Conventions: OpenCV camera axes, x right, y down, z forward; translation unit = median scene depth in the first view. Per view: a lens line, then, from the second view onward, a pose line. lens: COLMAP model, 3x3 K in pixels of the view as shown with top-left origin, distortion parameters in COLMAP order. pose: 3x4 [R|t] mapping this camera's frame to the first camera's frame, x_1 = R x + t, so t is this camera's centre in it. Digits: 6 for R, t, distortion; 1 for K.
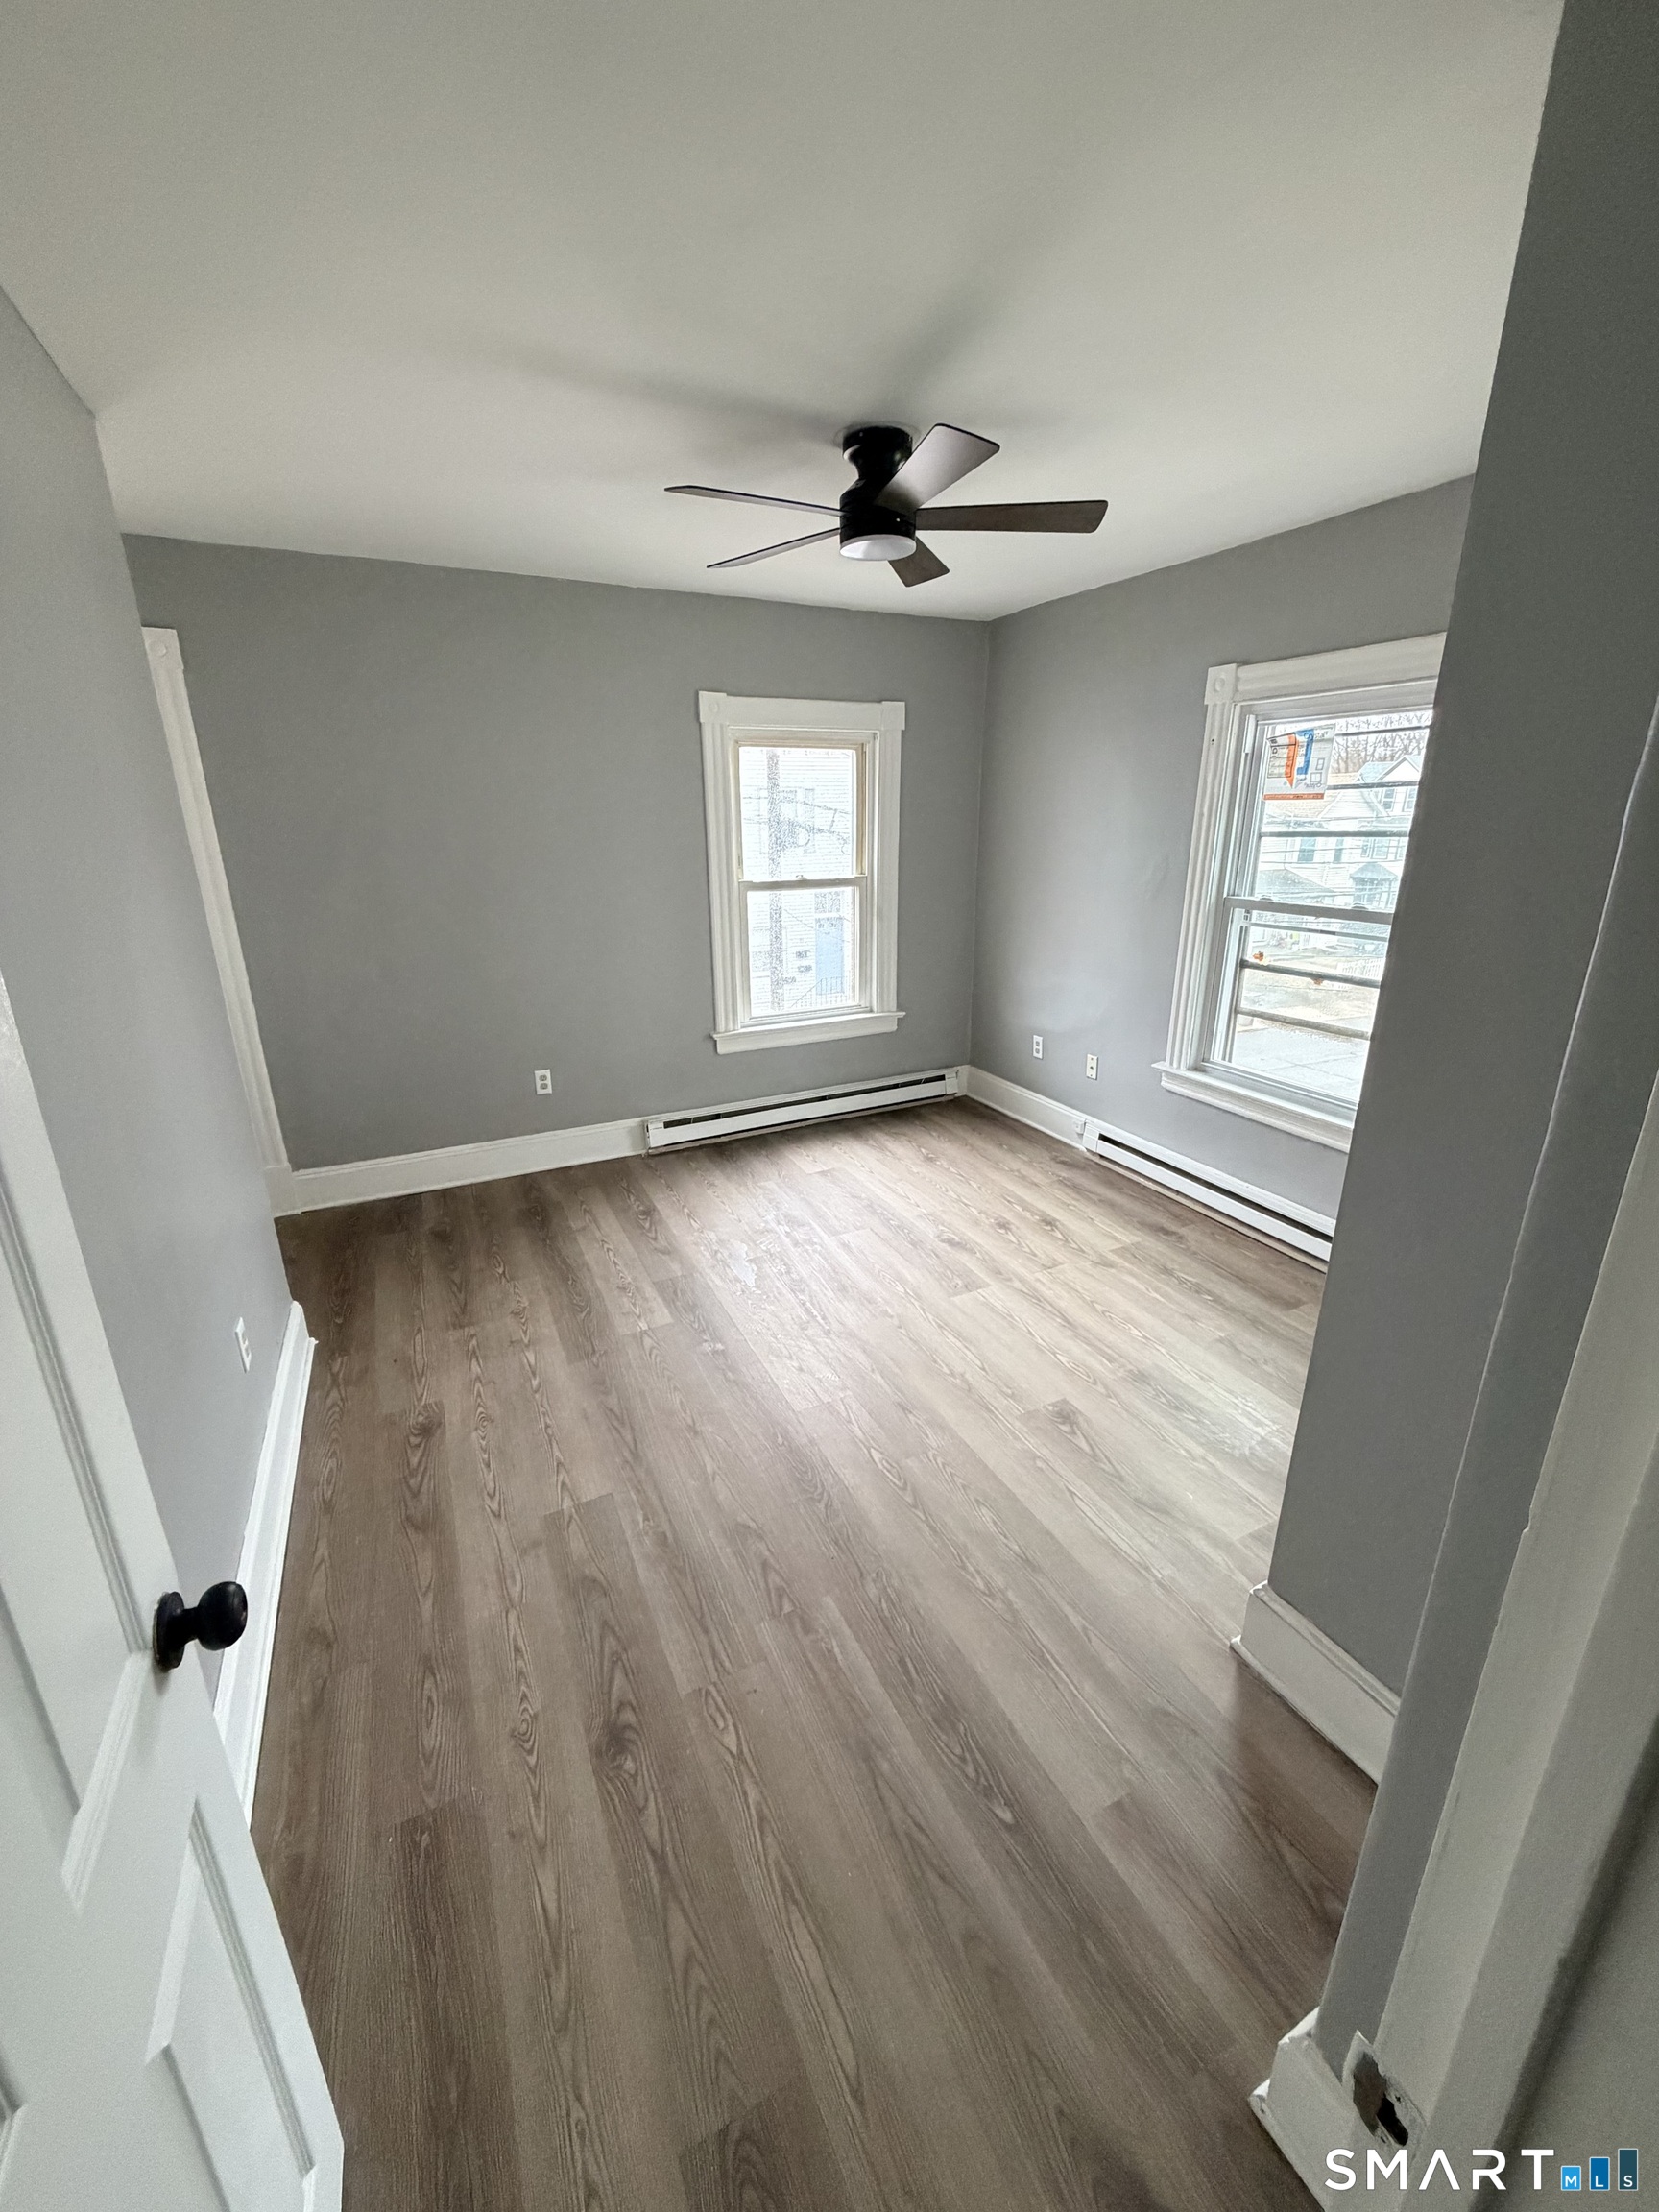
lens RADIAL K [[878.4, 0, 828.7], [0, 878.4, 1100.0], [0, 0, 1]] dist [-0.001330, 0.000636]
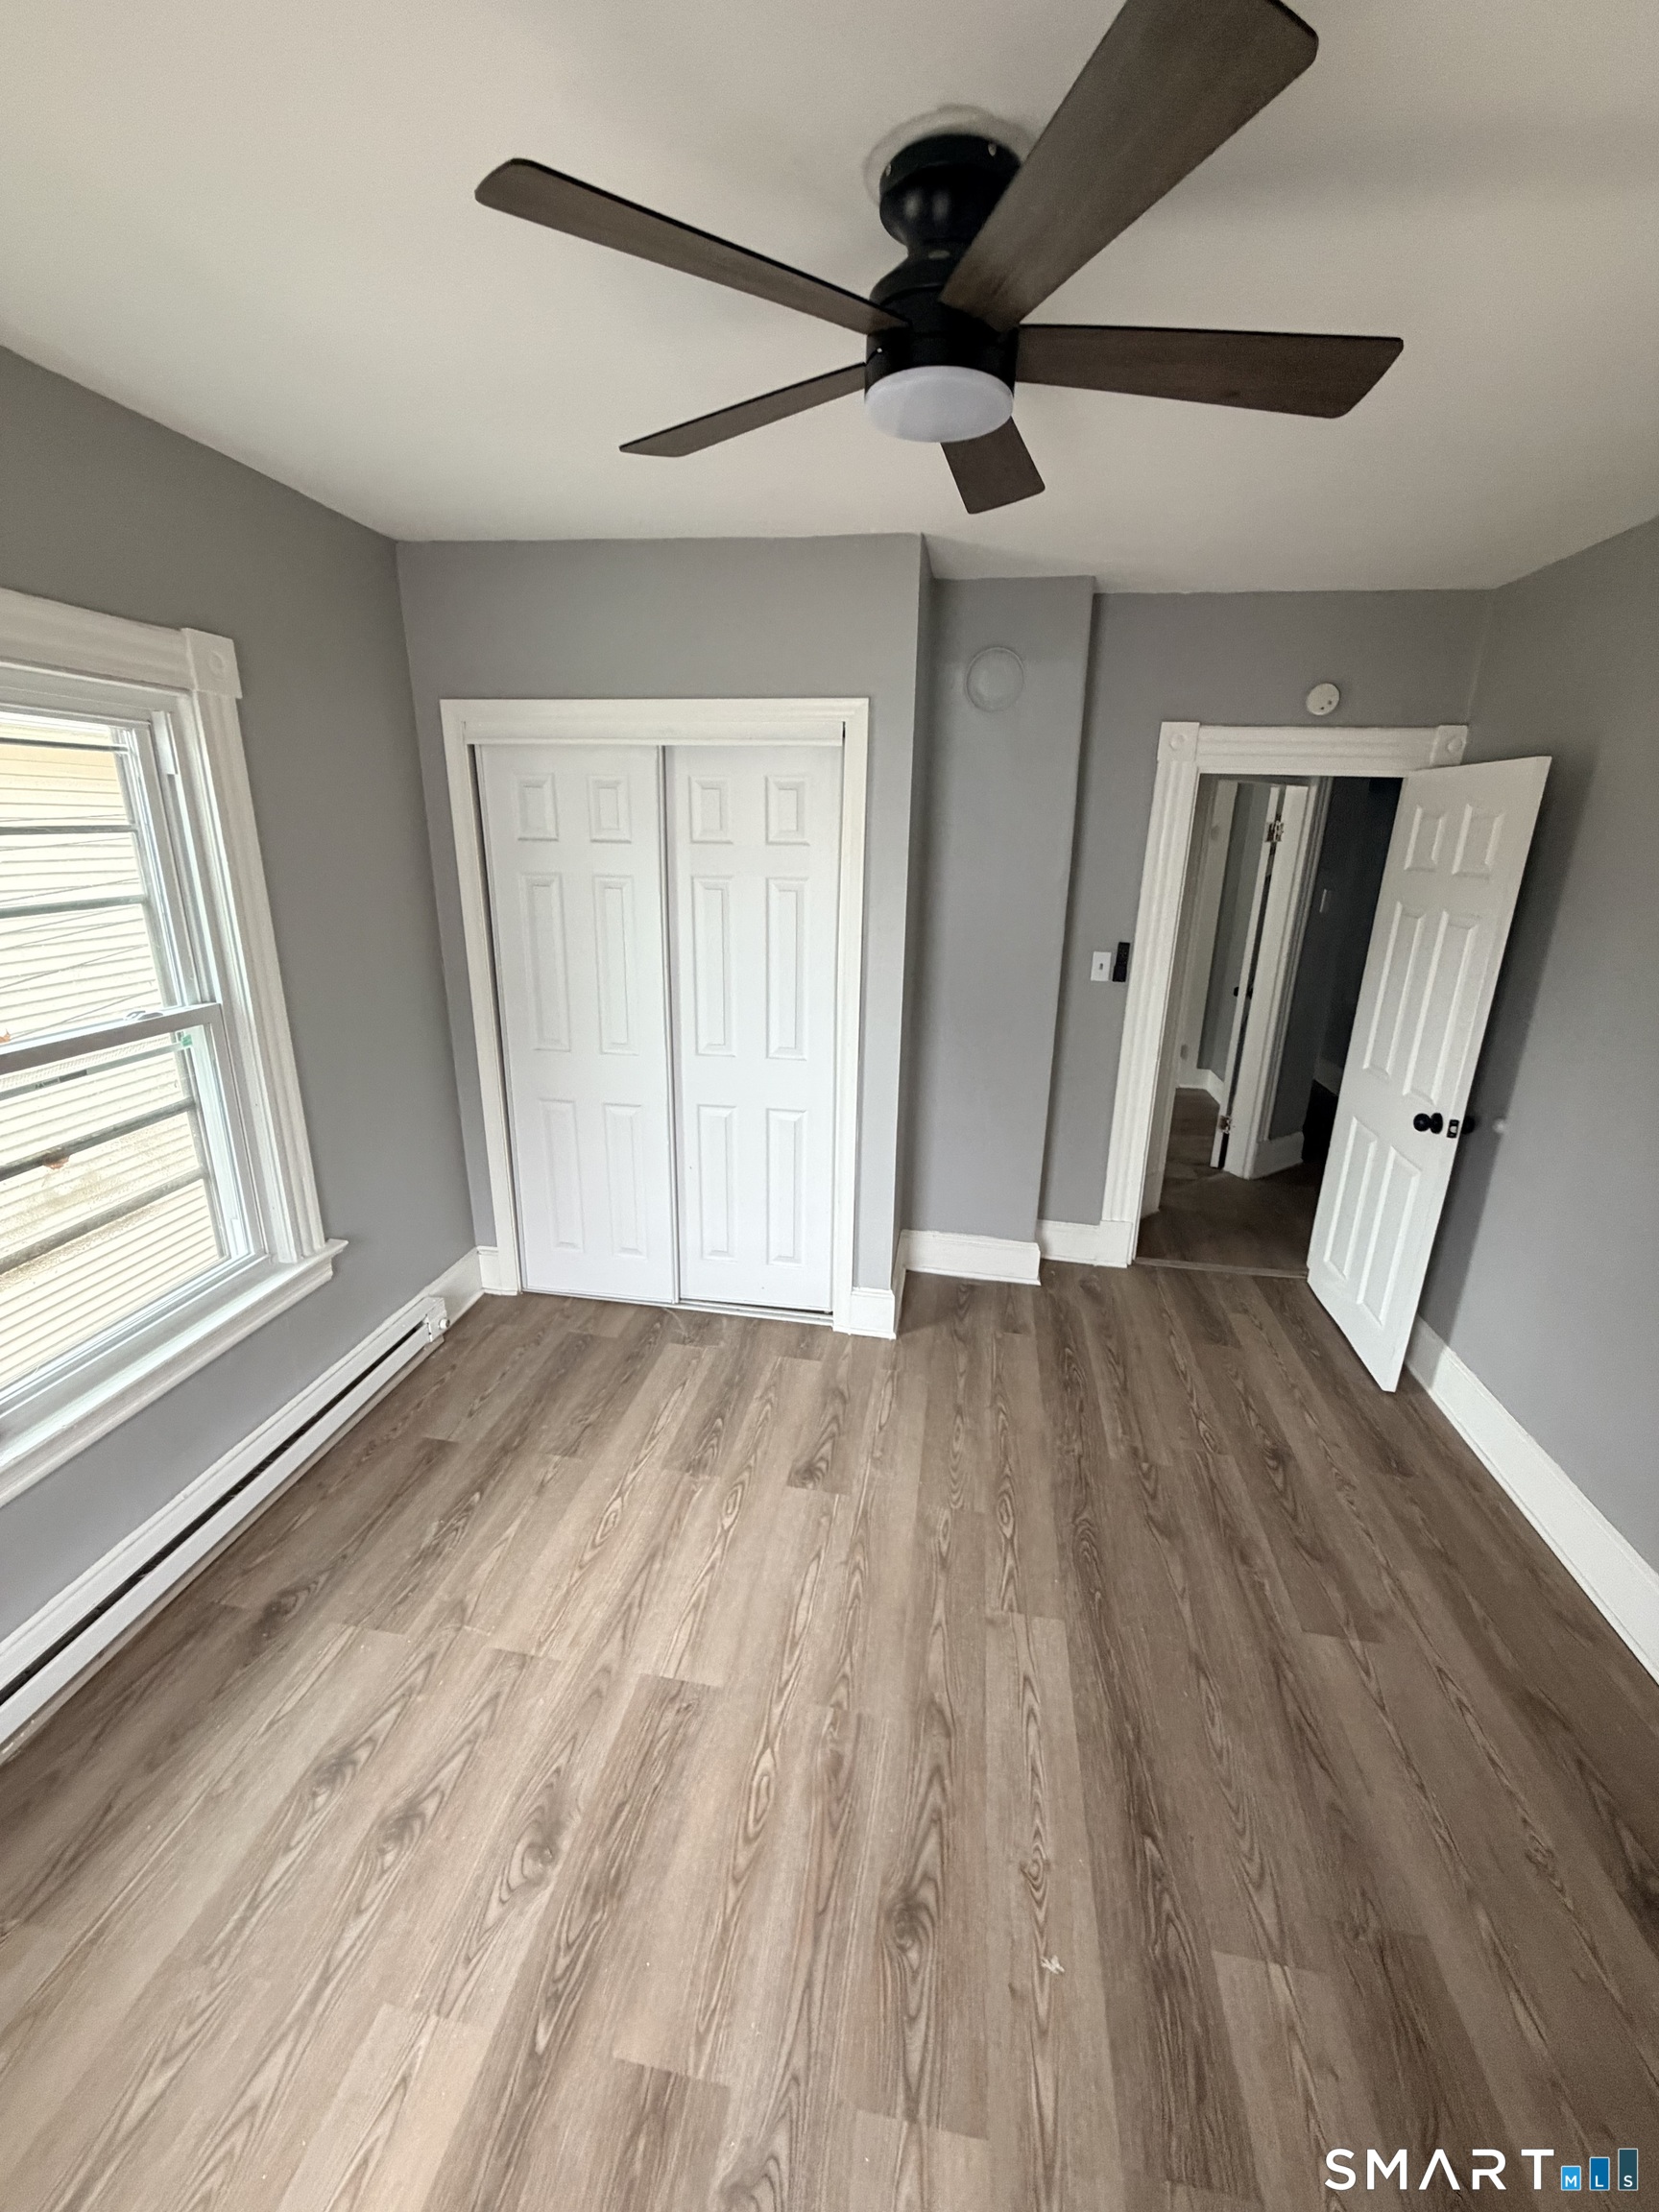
lens RADIAL K [[878.4, 0, 828.7], [0, 878.4, 1100.0], [0, 0, 1]] dist [-0.001330, 0.000636]
pose [[-0.815647, -0.181552, 0.549325, -0.213441], [0.166947, 0.835239, 0.523932, -0.495603], [-0.553939, 0.519052, -0.650951, 1.369203]]
